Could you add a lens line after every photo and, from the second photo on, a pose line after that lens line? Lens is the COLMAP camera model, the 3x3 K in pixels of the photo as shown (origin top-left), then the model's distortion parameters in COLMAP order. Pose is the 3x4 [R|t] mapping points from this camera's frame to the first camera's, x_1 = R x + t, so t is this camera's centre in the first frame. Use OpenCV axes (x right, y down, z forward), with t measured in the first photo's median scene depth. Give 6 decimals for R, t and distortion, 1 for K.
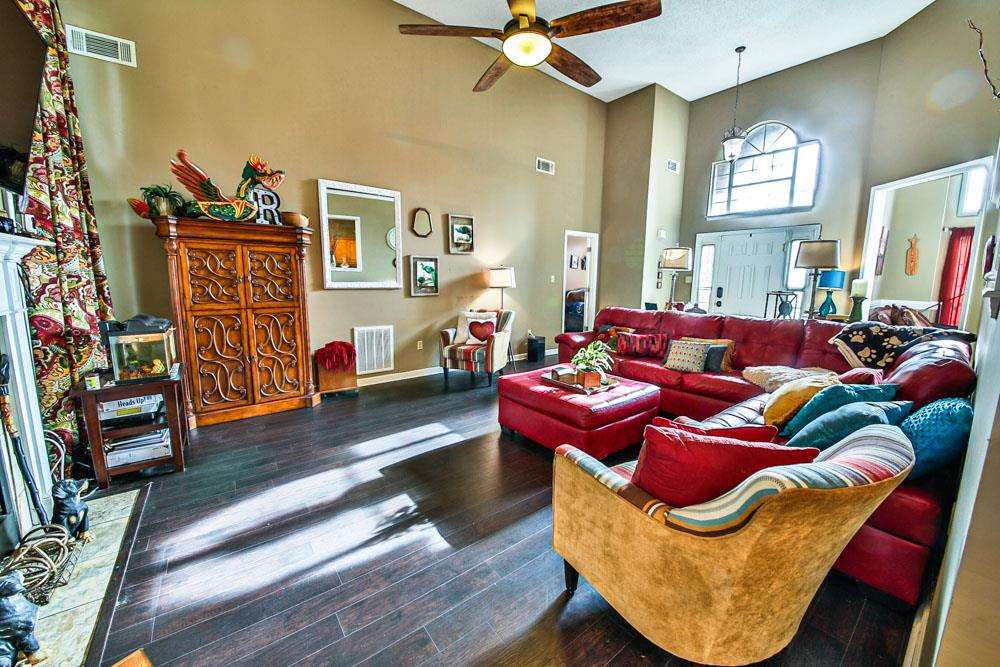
lens RADIAL K [[373.2, 0, 500.0], [0, 373.2, 333.5], [0, 0, 1]] dist [-0.000459, -0.007962]
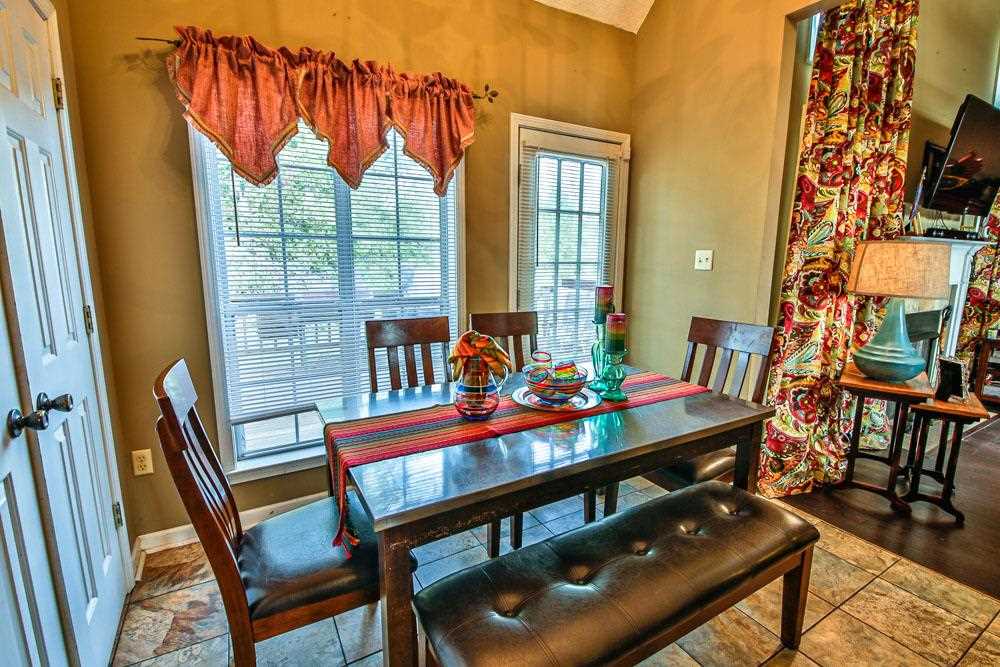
lens RADIAL K [[468.8, 0, 500.0], [0, 468.8, 333.5], [0, 0, 1]] dist [-0.003262, -0.001180]
pose [[-0.105827, 0.152228, -0.982663, 1.013184], [-0.148497, 0.974712, 0.166988, 0.114499], [0.983234, 0.163594, -0.080545, -0.855690]]
